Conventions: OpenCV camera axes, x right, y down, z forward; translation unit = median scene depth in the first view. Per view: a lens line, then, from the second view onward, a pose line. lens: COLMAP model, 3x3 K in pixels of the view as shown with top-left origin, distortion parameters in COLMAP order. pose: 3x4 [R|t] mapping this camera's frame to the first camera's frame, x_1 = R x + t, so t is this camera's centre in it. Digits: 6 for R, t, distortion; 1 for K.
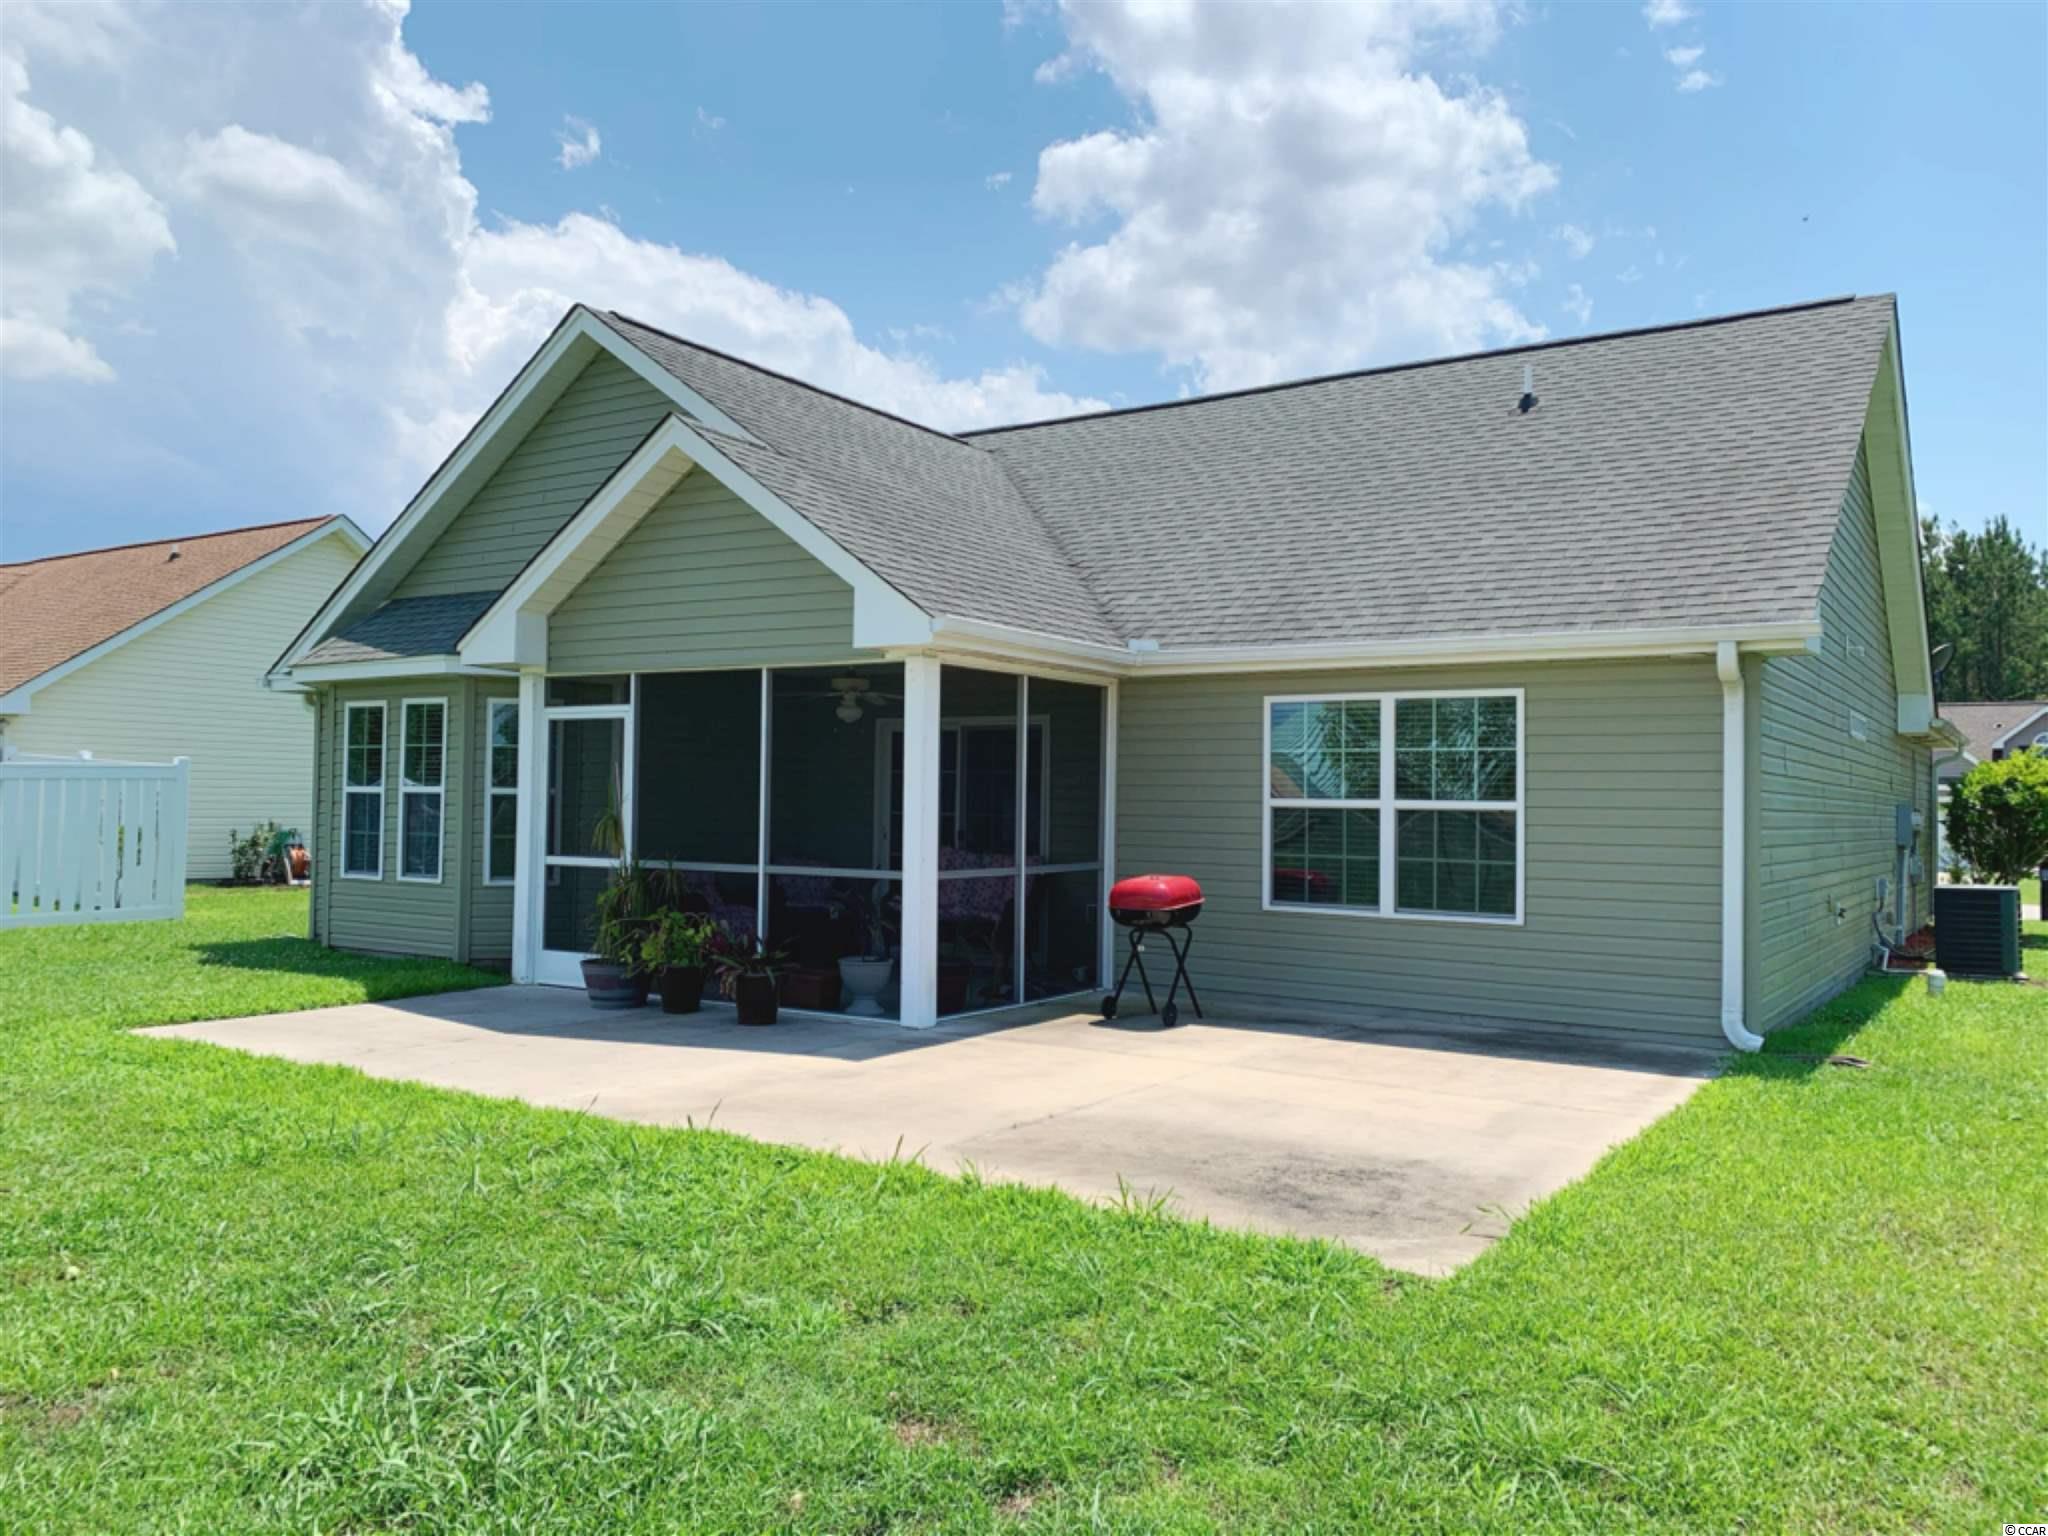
lens RADIAL K [[1570.2, 0, 1016.1], [0, 1570.2, 768.5], [0, 0, 1]] dist [0.021078, -0.006922]
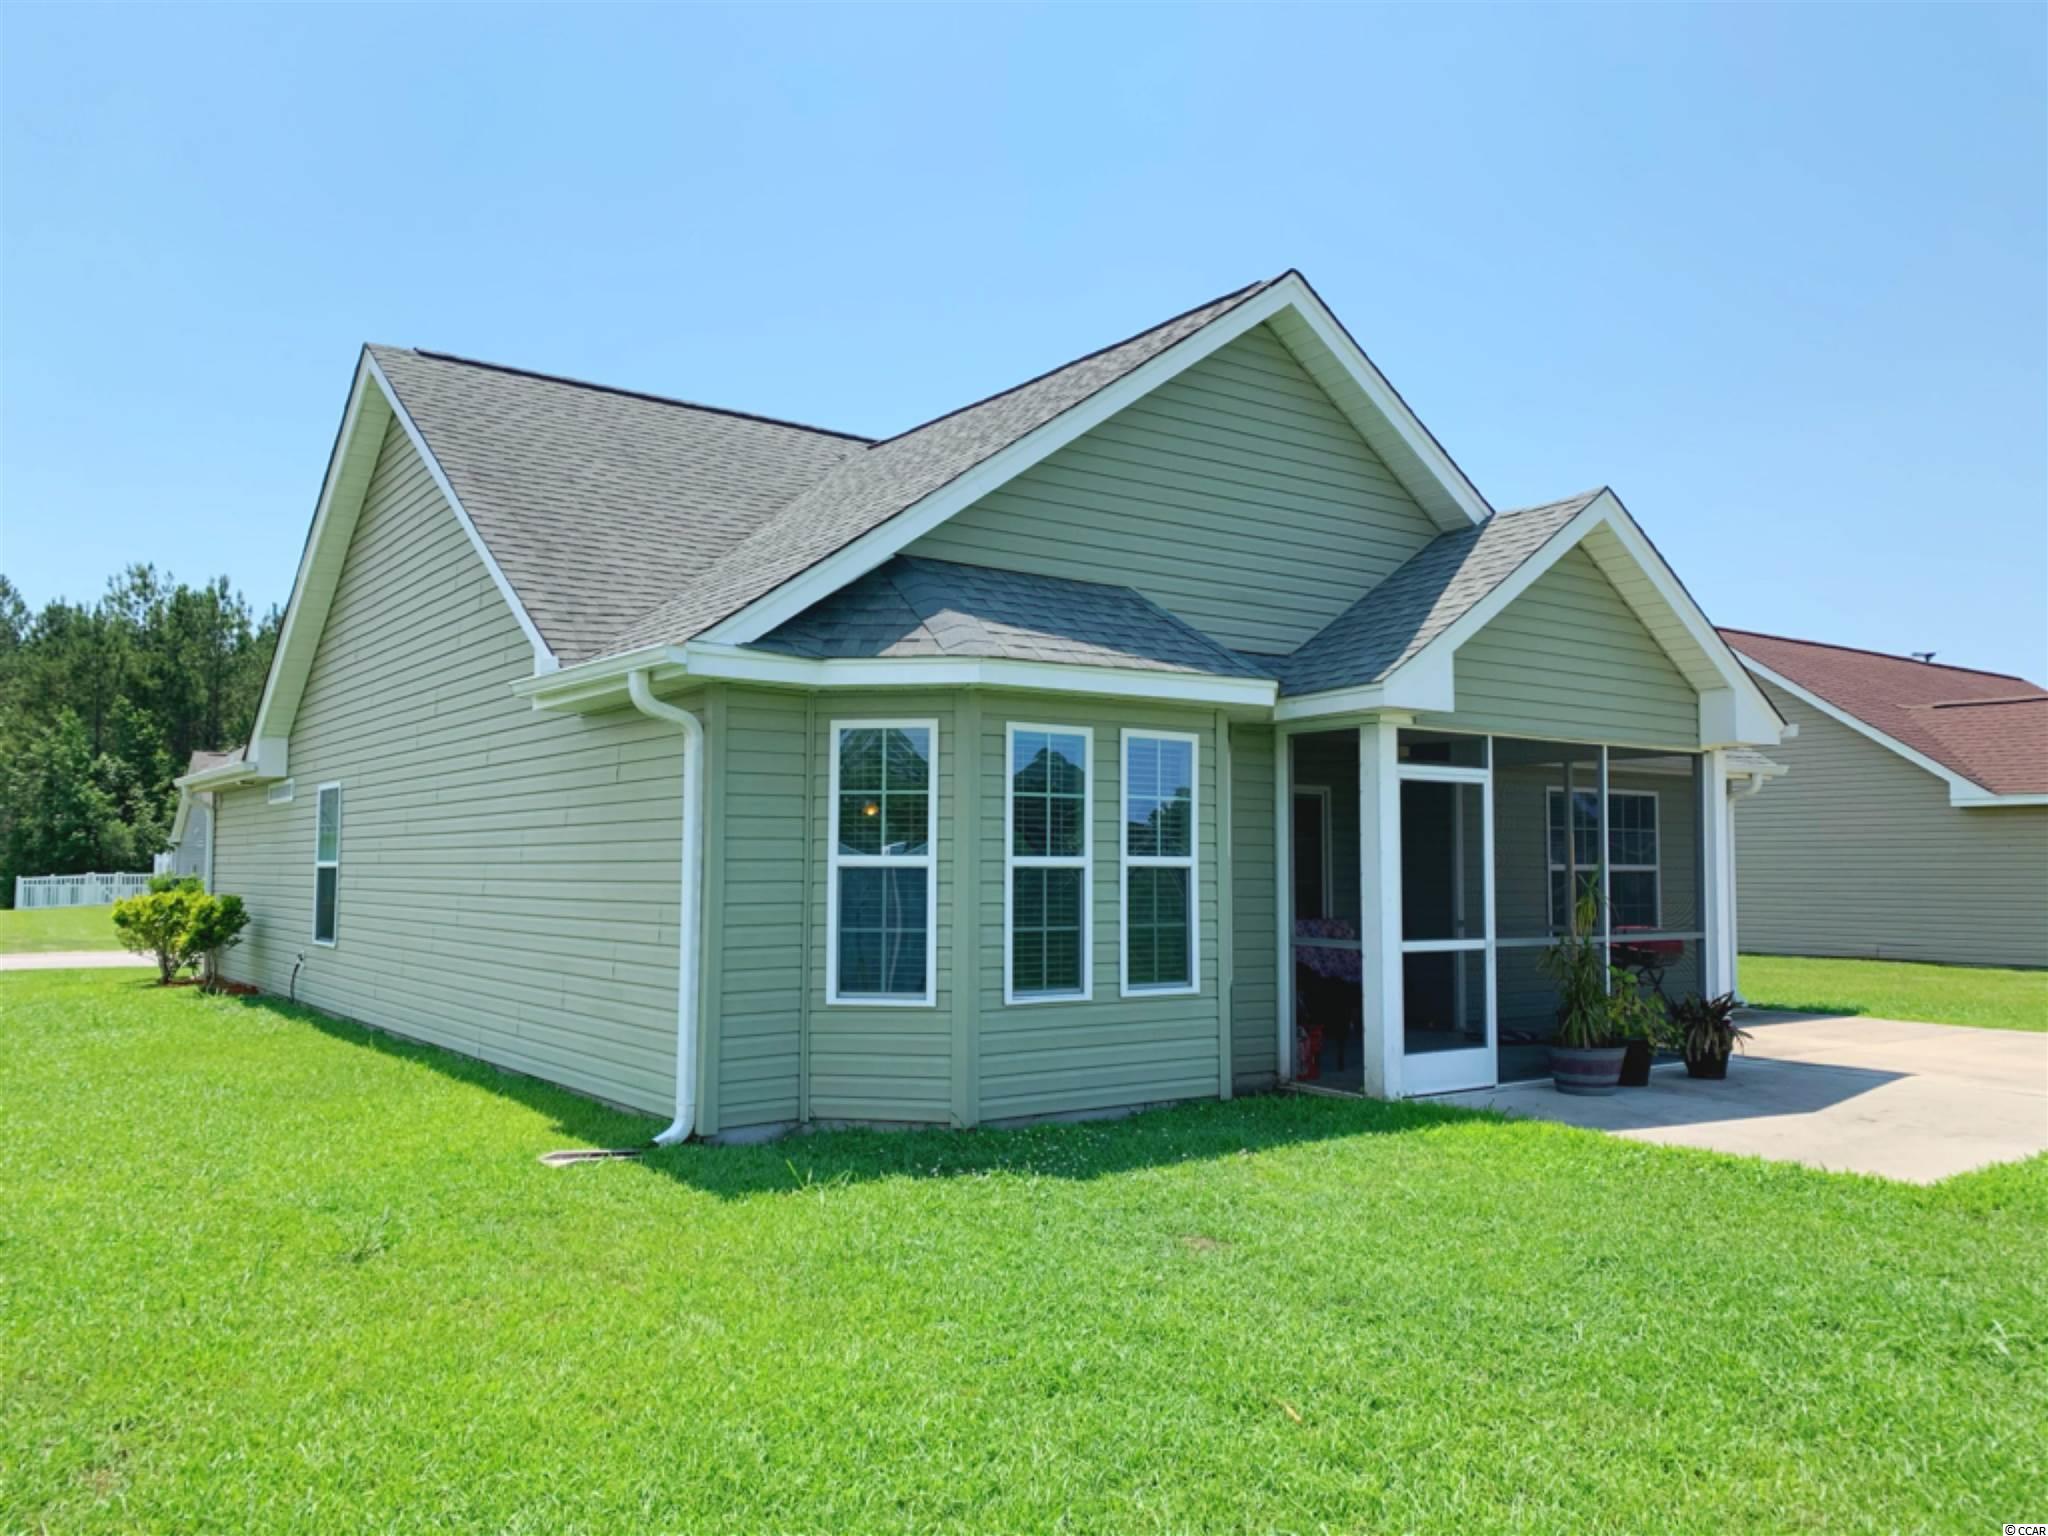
lens RADIAL K [[1570.2, 0, 1014.0], [0, 1570.2, 769.2], [0, 0, 1]] dist [0.021078, -0.006922]
pose [[0.367020, 0.045593, 0.929095, -1.058153], [-0.021198, 0.998949, -0.040647, 0.002325], [-0.929971, -0.004776, 0.367601, 0.809965]]
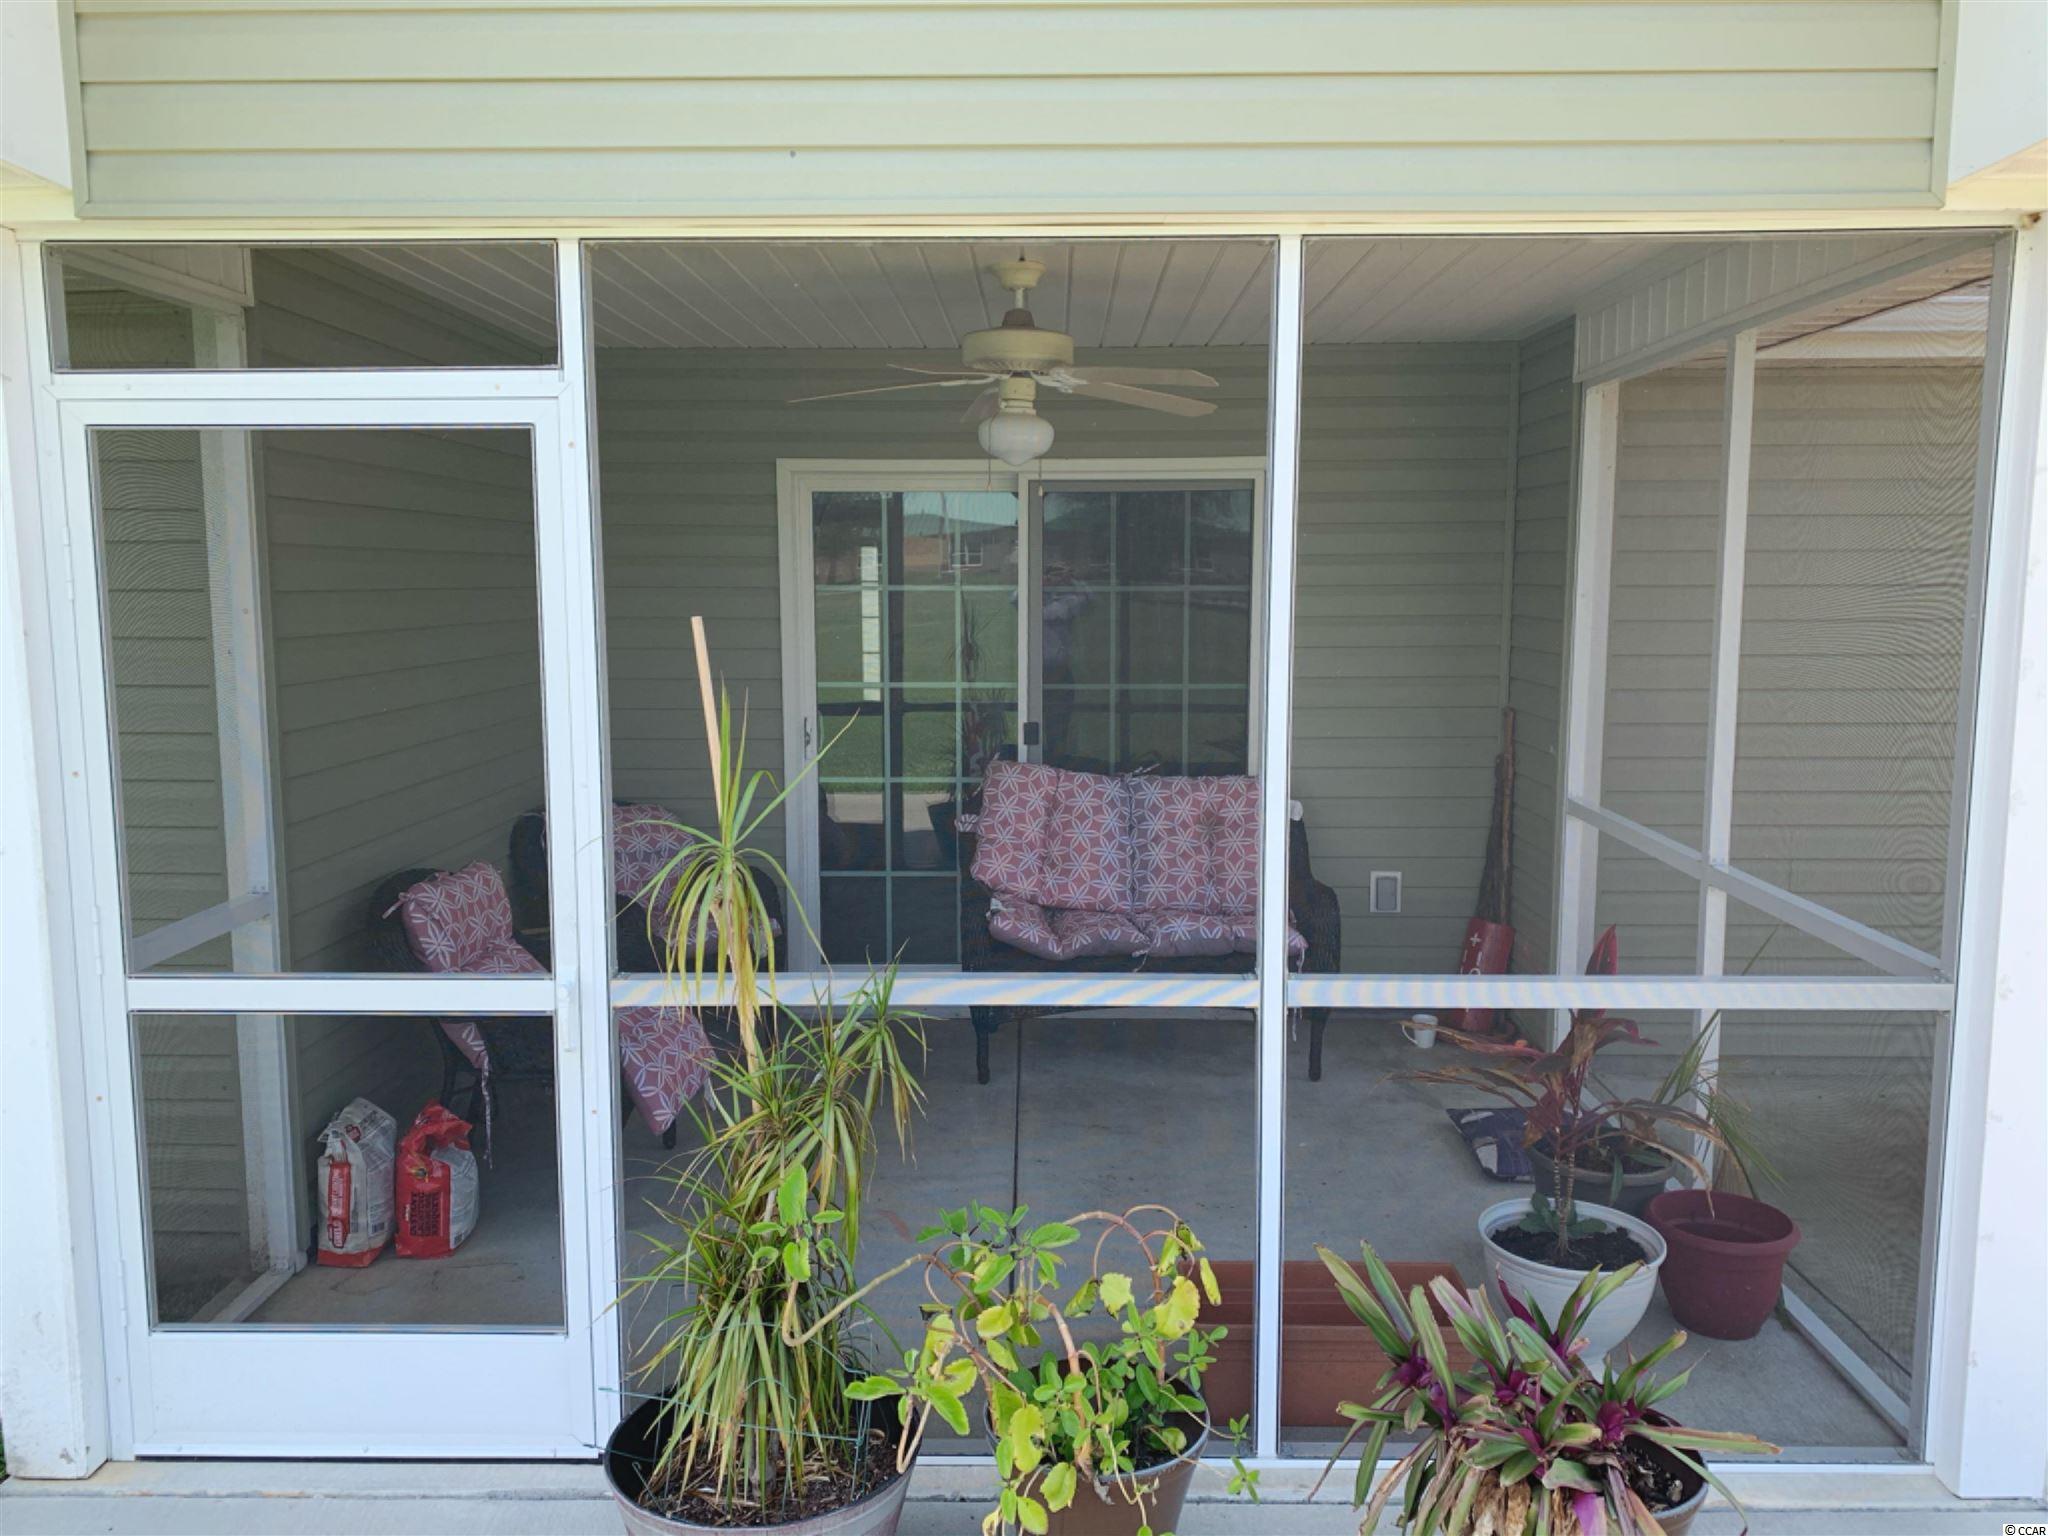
lens RADIAL K [[1570.2, 0, 1021.7], [0, 1570.2, 761.8], [0, 0, 1]] dist [0.021078, -0.006922]
pose [[0.848817, -0.080578, 0.522510, -0.281026], [0.005041, 0.989506, 0.144406, -0.013151], [-0.528663, -0.119940, 0.840316, 0.656526]]
